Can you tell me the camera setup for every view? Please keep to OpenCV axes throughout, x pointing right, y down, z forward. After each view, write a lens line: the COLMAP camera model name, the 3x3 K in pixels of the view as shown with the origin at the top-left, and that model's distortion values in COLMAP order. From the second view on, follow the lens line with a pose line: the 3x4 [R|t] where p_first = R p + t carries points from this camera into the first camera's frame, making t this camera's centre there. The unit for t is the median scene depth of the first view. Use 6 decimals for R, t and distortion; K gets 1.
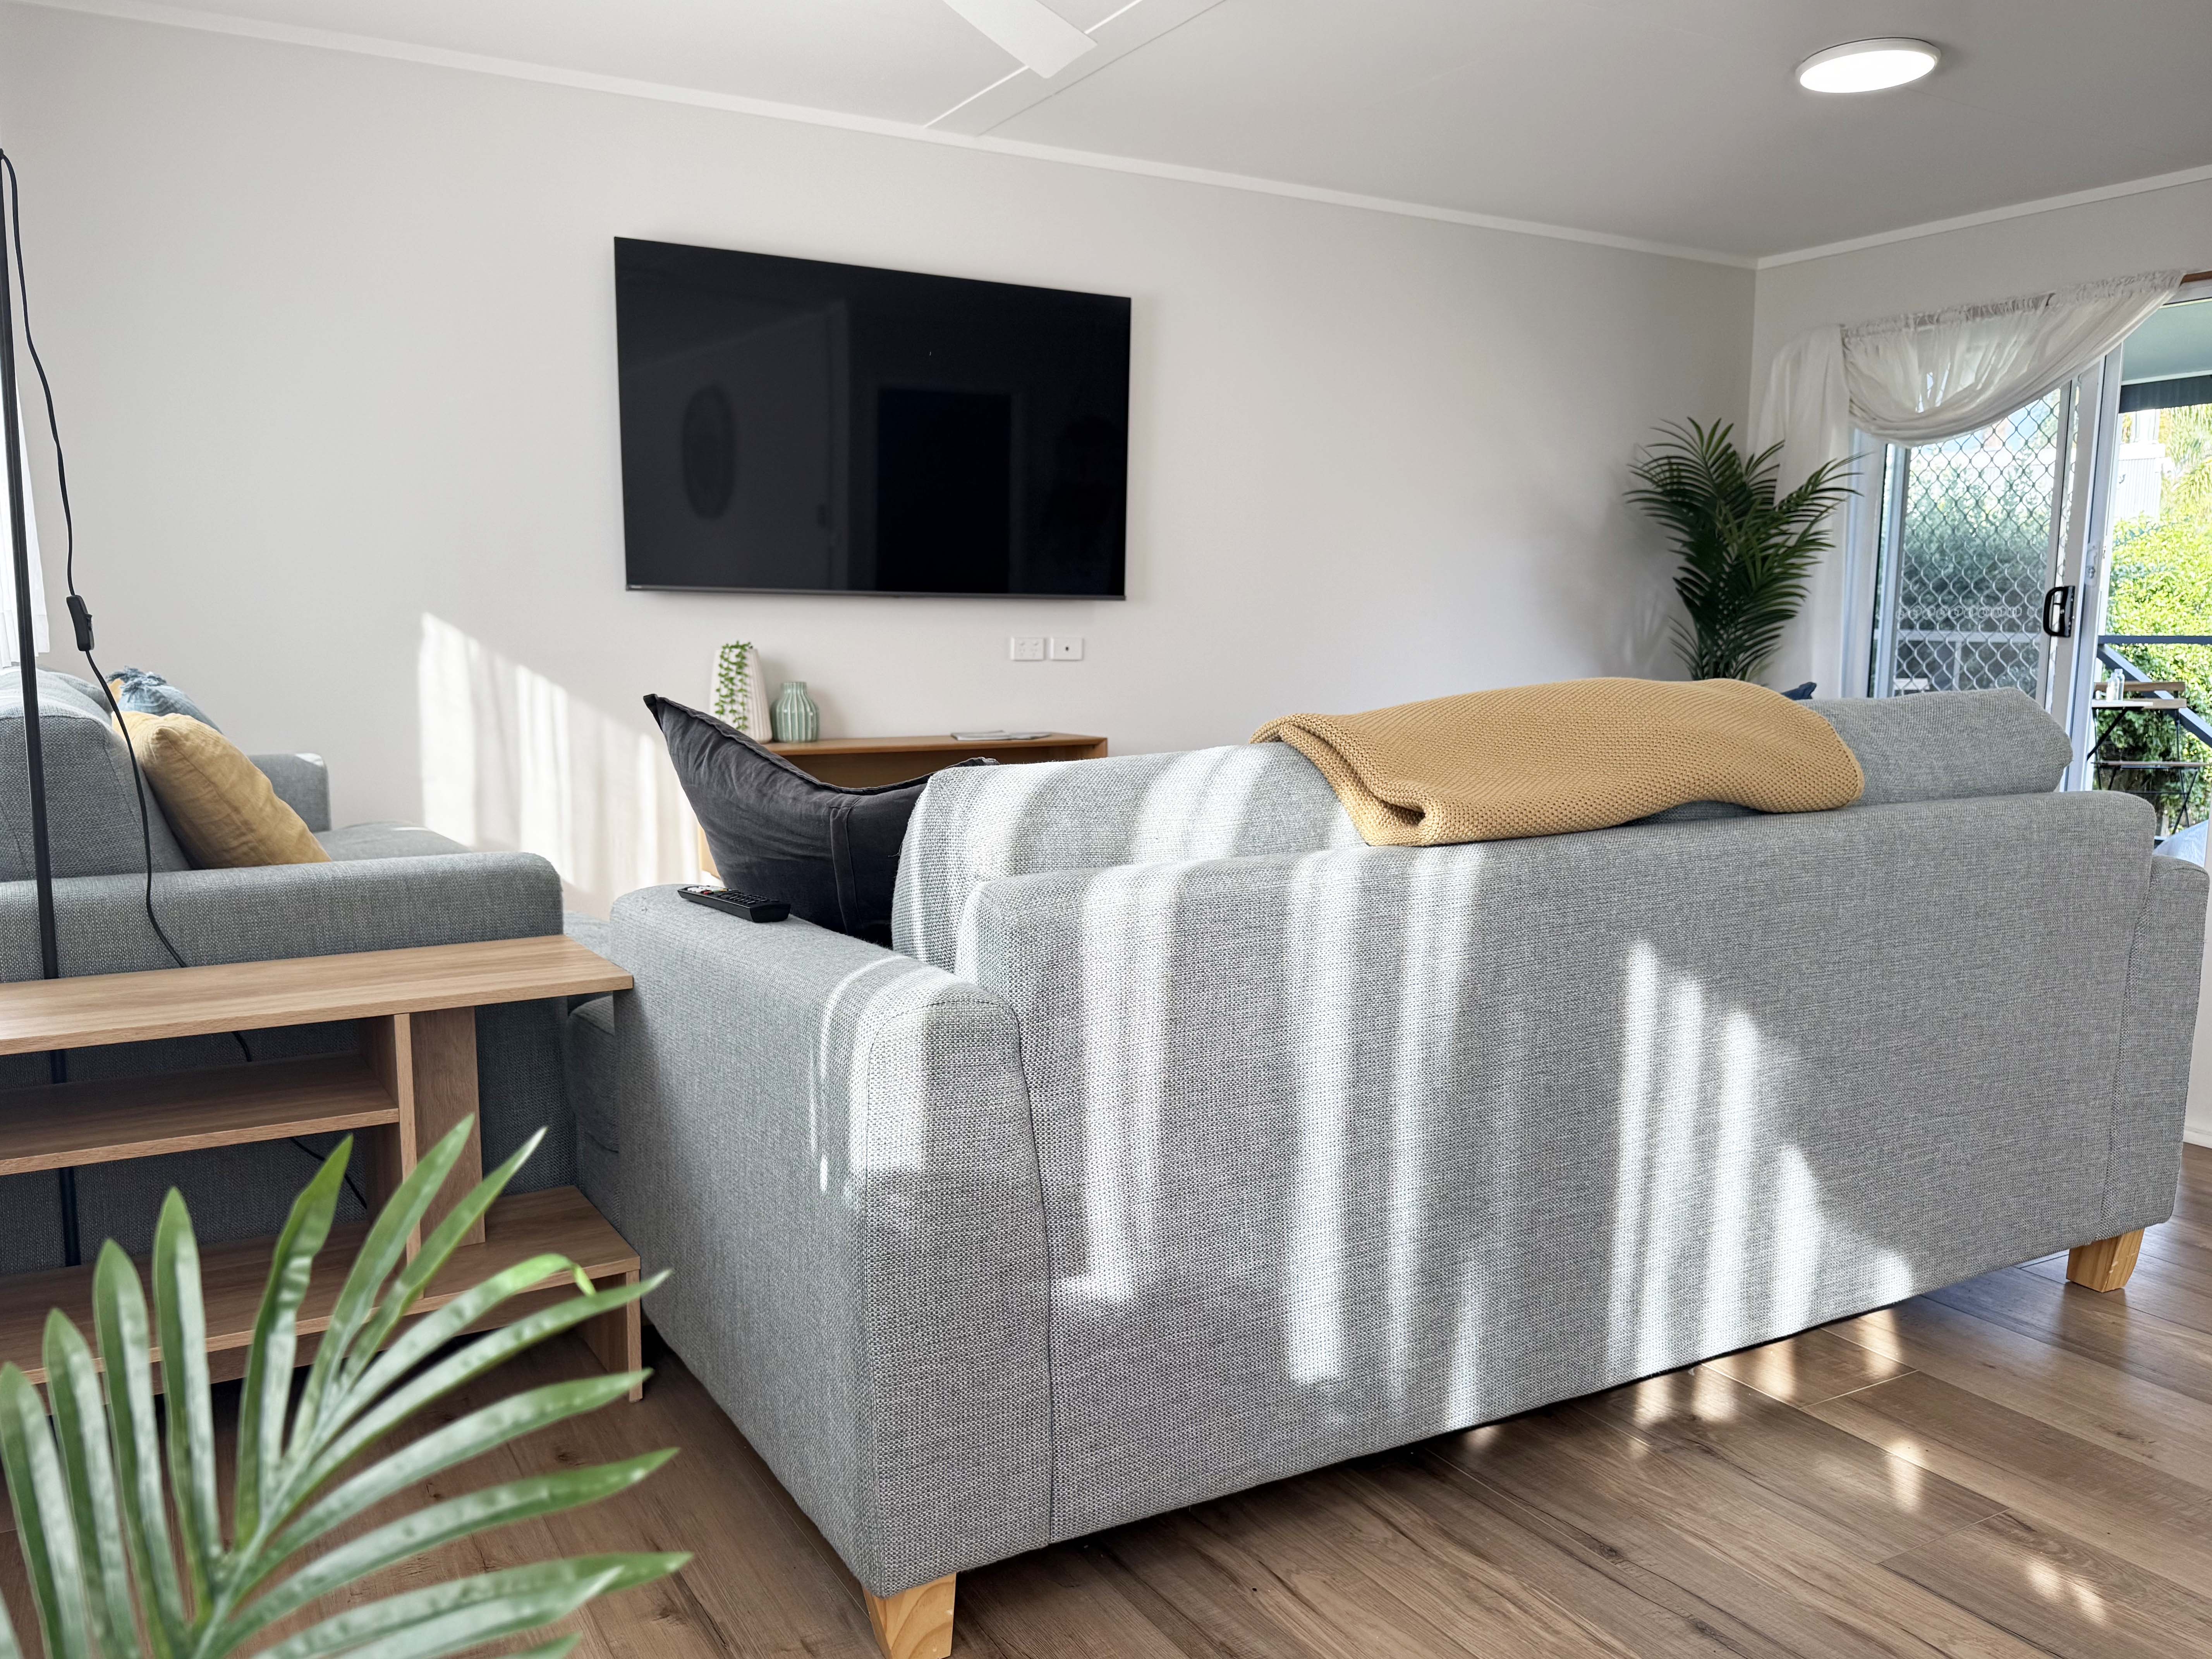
lens RADIAL K [[1719.6, 0, 1100.2], [0, 1719.6, 842.8], [0, 0, 1]] dist [-0.003604, -0.000939]
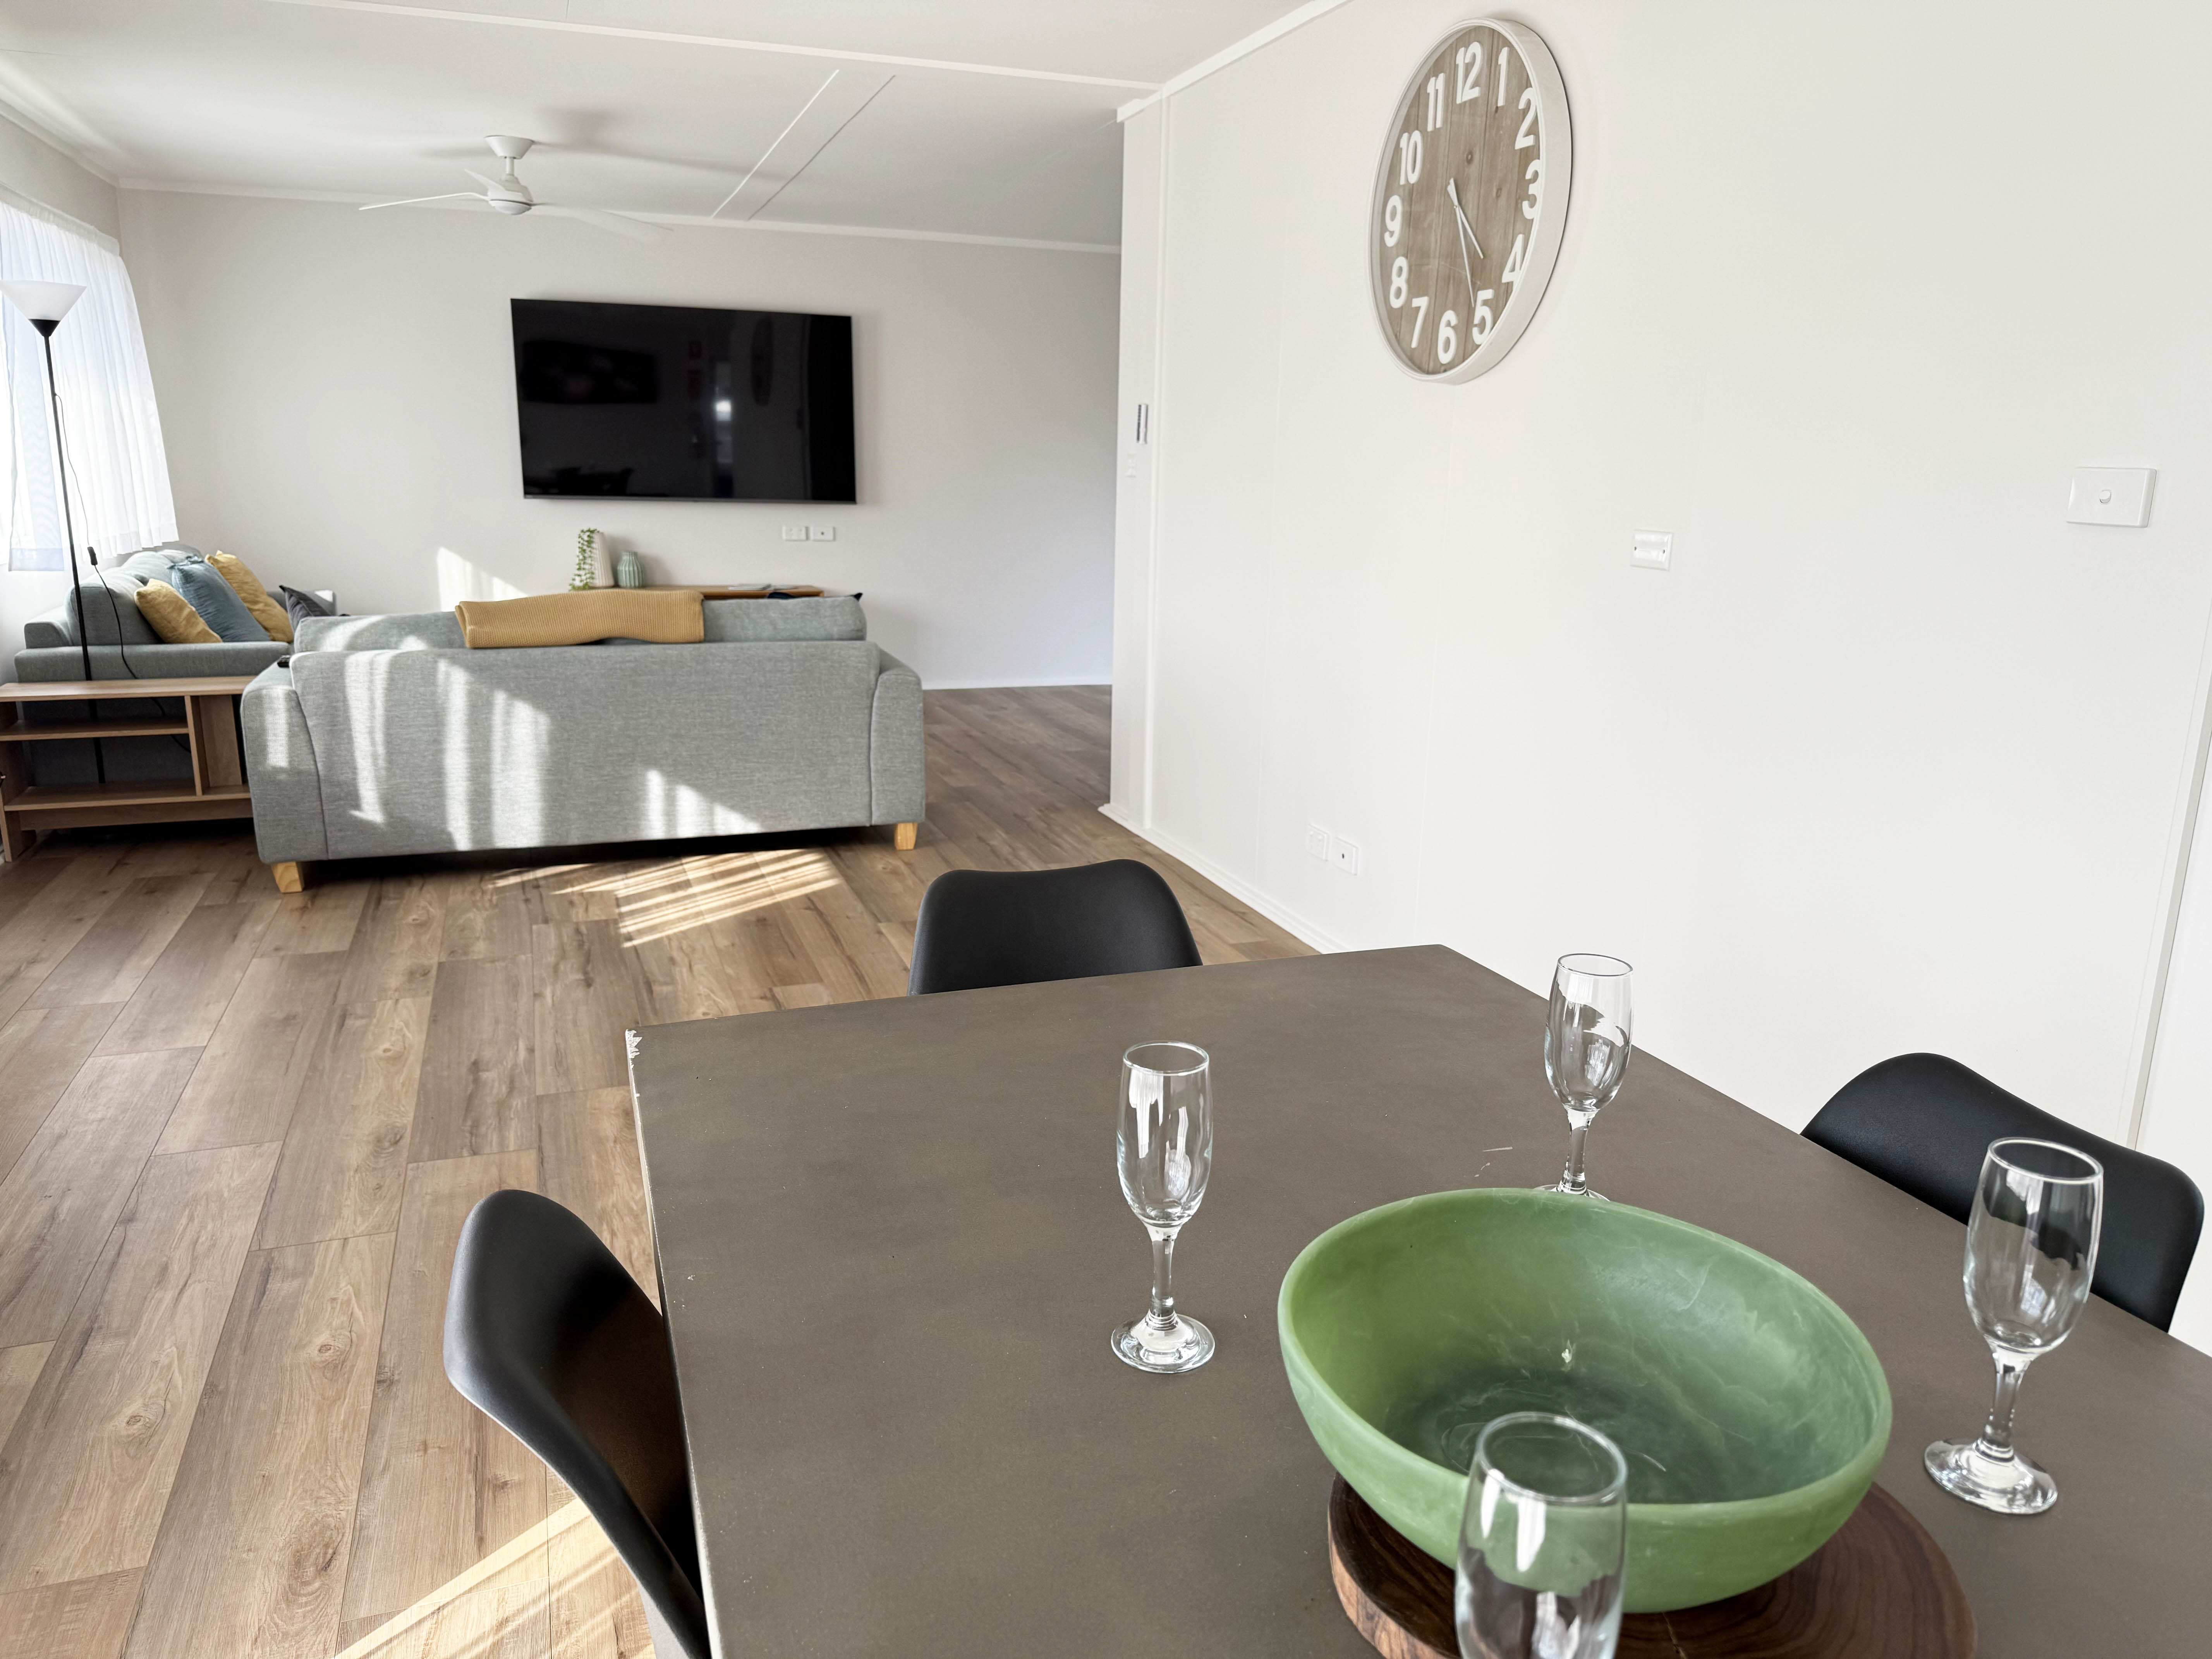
lens RADIAL K [[1538.7, 0, 1109.9], [0, 1538.7, 821.8], [0, 0, 1]] dist [-0.002032, -0.001238]
pose [[0.988164, 0.050626, -0.144808, 1.416265], [-0.034911, 0.993421, 0.109070, -0.025205], [0.149377, -0.102723, 0.983430, -1.253659]]
